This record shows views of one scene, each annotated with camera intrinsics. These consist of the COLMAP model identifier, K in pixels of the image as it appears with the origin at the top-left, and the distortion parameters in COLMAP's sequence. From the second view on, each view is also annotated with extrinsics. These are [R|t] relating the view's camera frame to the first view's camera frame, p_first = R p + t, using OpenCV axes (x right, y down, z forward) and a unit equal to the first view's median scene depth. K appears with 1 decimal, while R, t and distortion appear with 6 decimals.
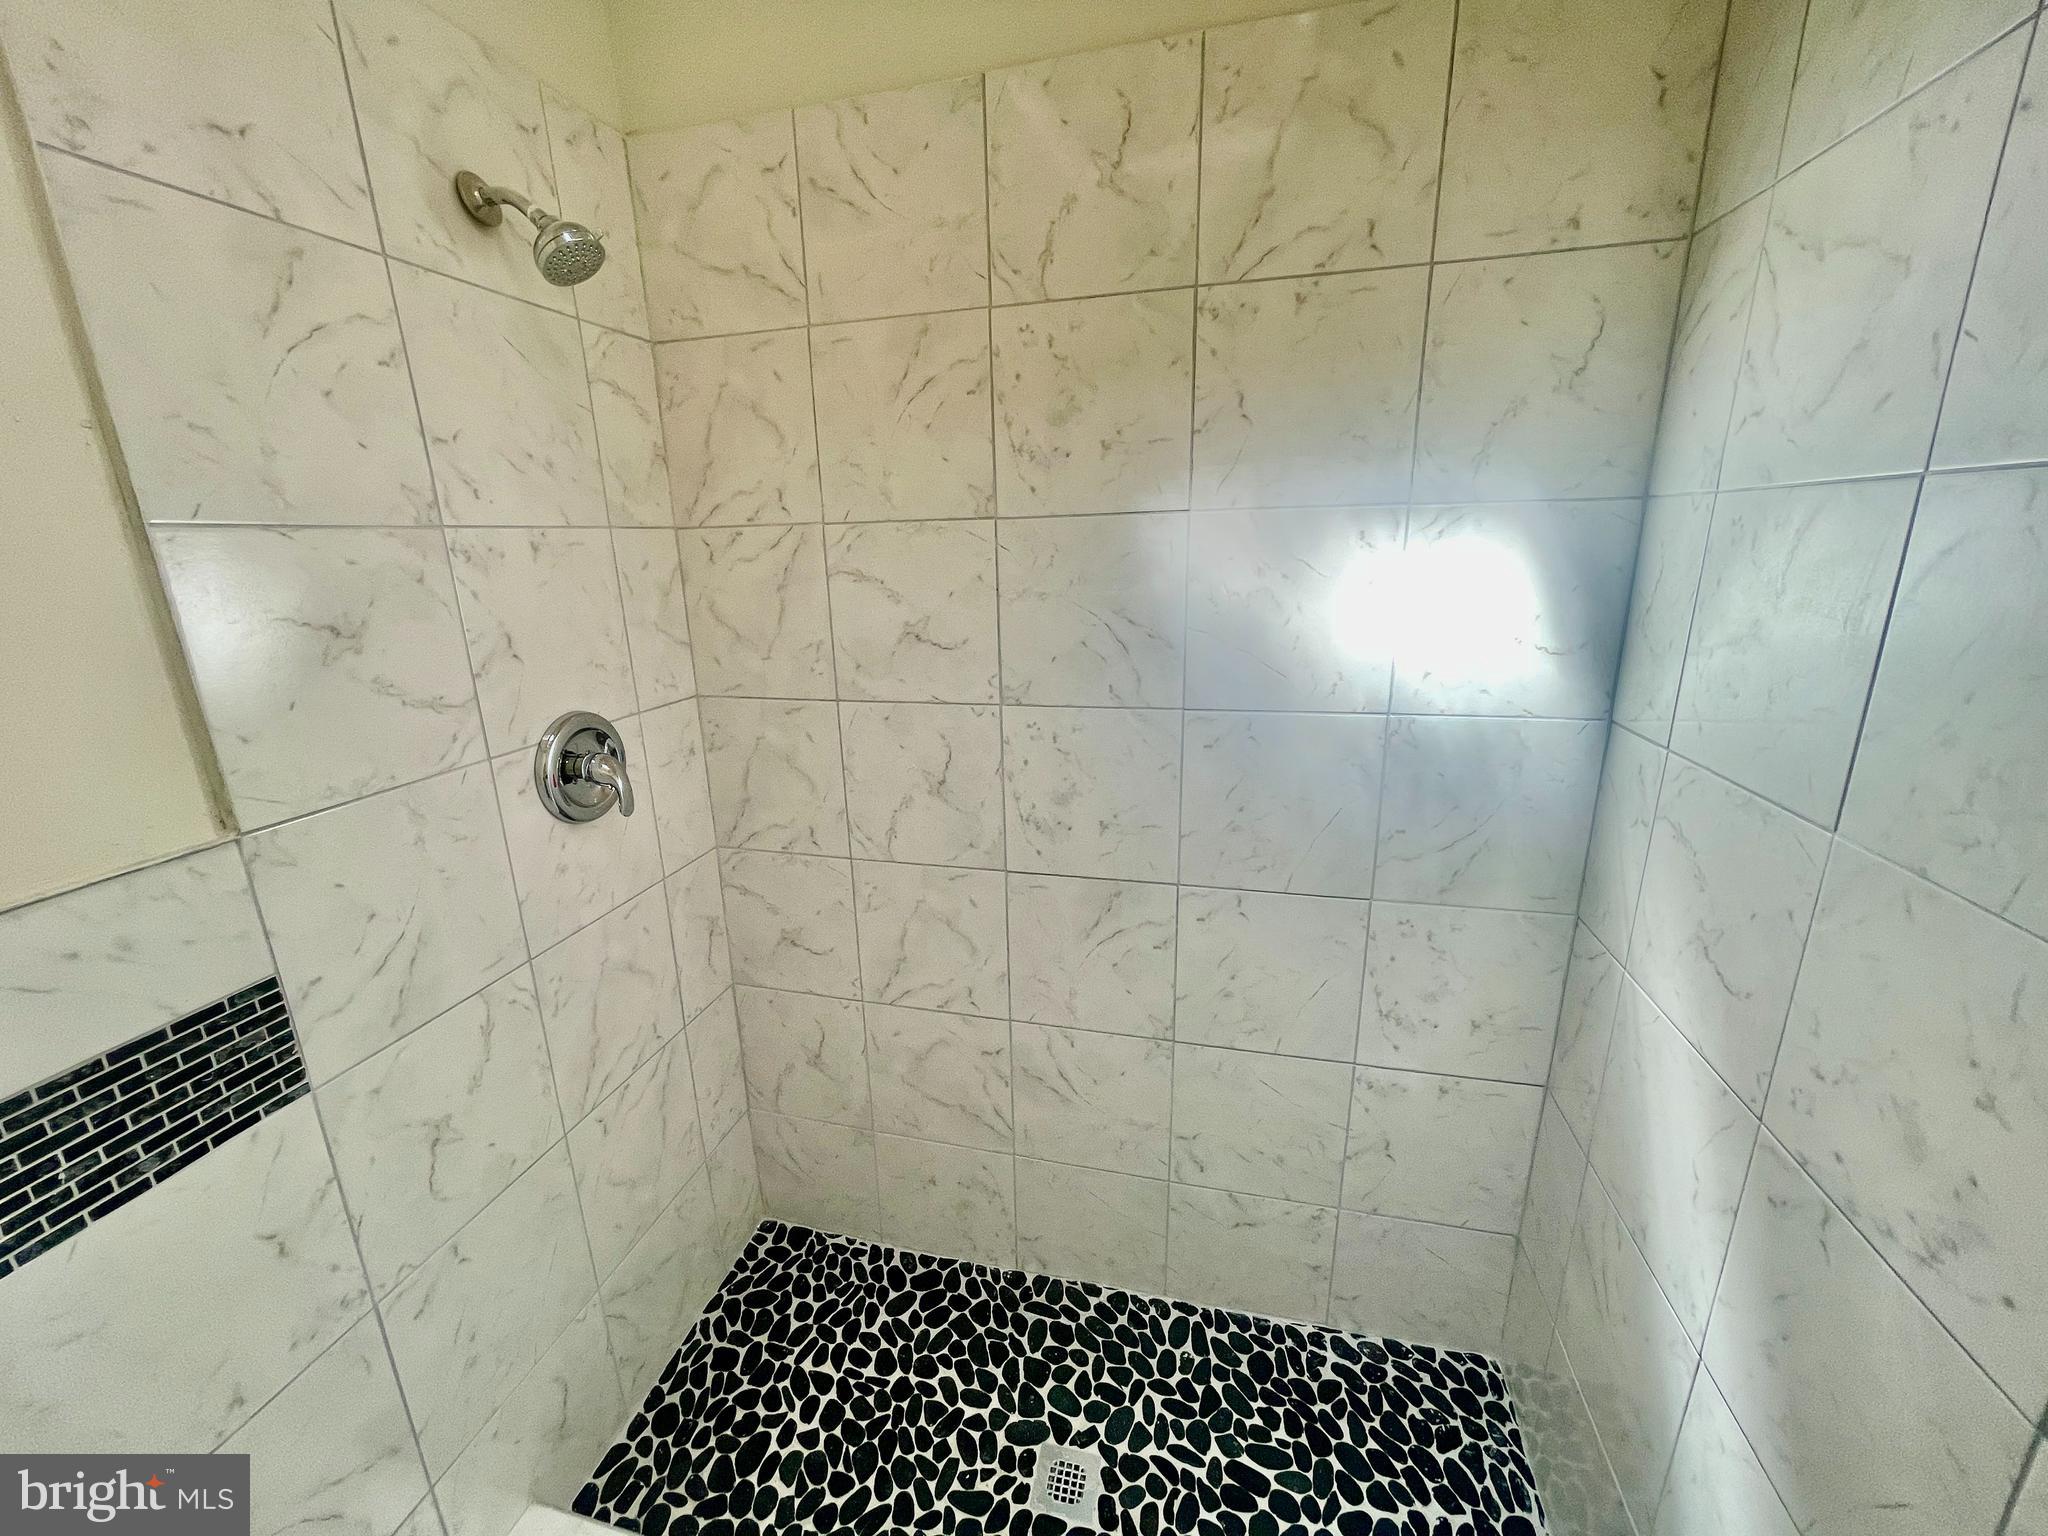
lens RADIAL K [[827.9, 0, 1011.1], [0, 827.9, 767.3], [0, 0, 1]] dist [-0.003890, 0.002729]
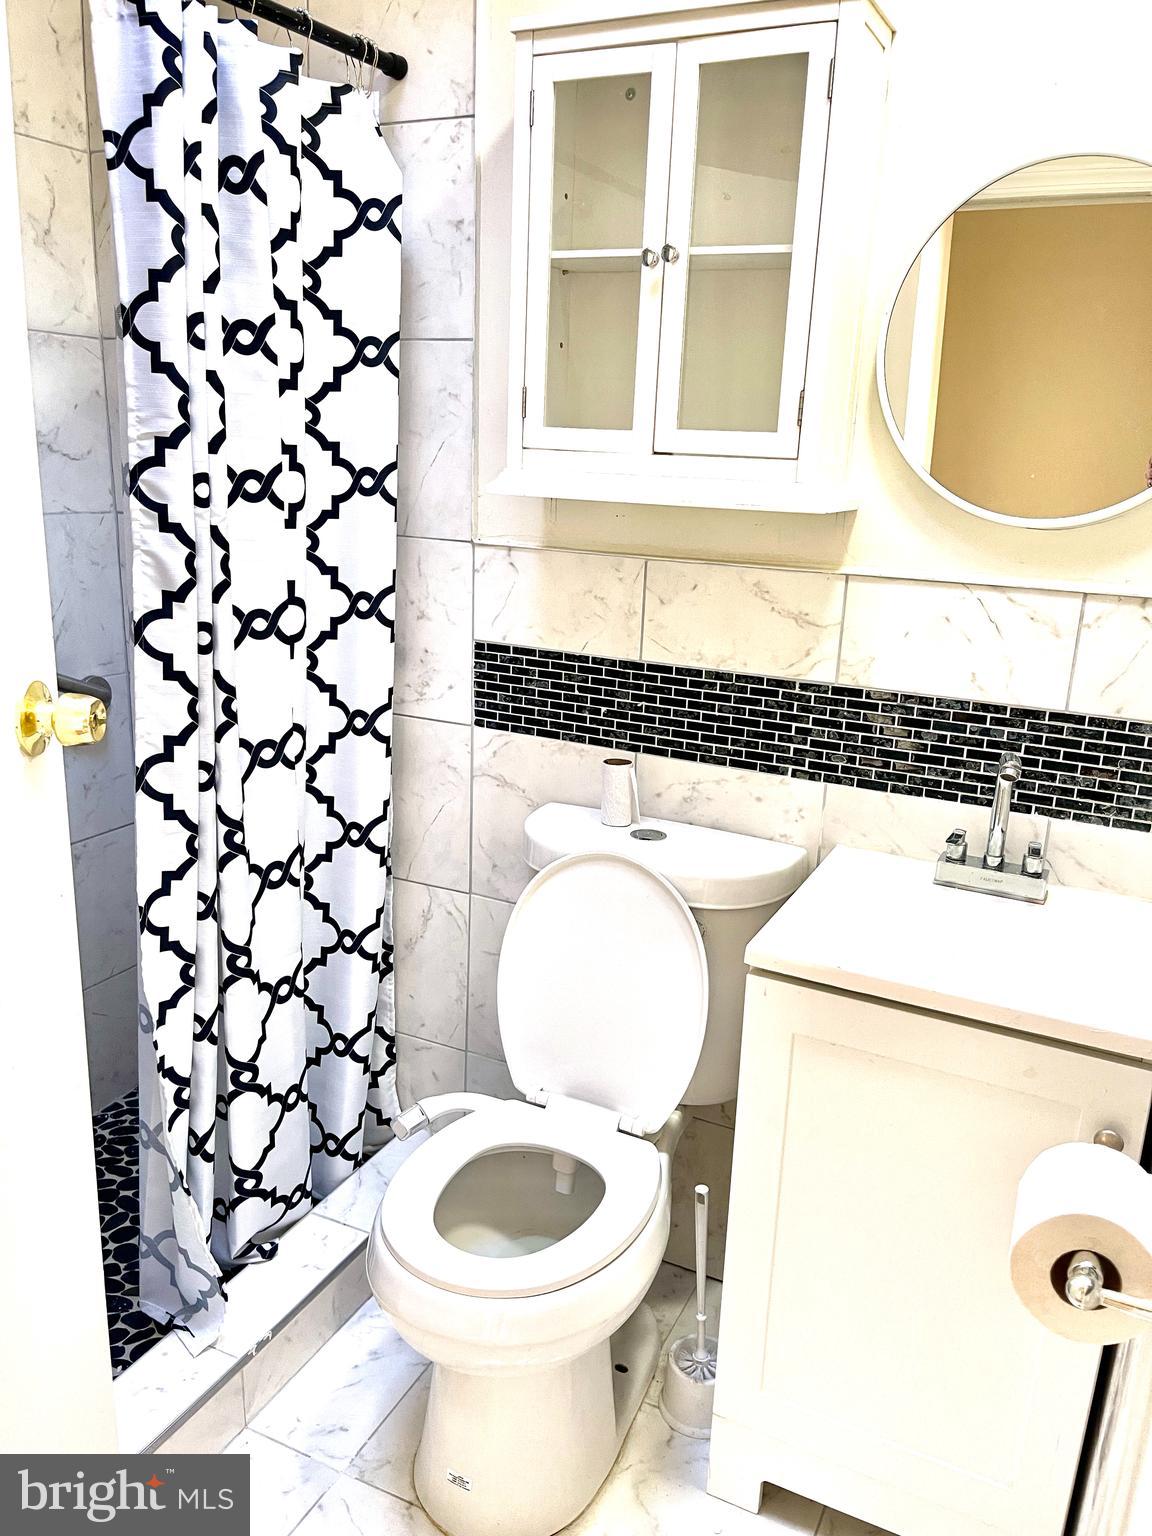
lens RADIAL K [[1185.6, 0, 573.3], [0, 1185.6, 779.9], [0, 0, 1]] dist [0.053565, -0.070609]
pose [[0.200221, -0.223885, 0.953828, -0.913952], [0.225697, 0.957897, 0.177464, 0.157666], [-0.953401, 0.179744, 0.242321, -0.067852]]
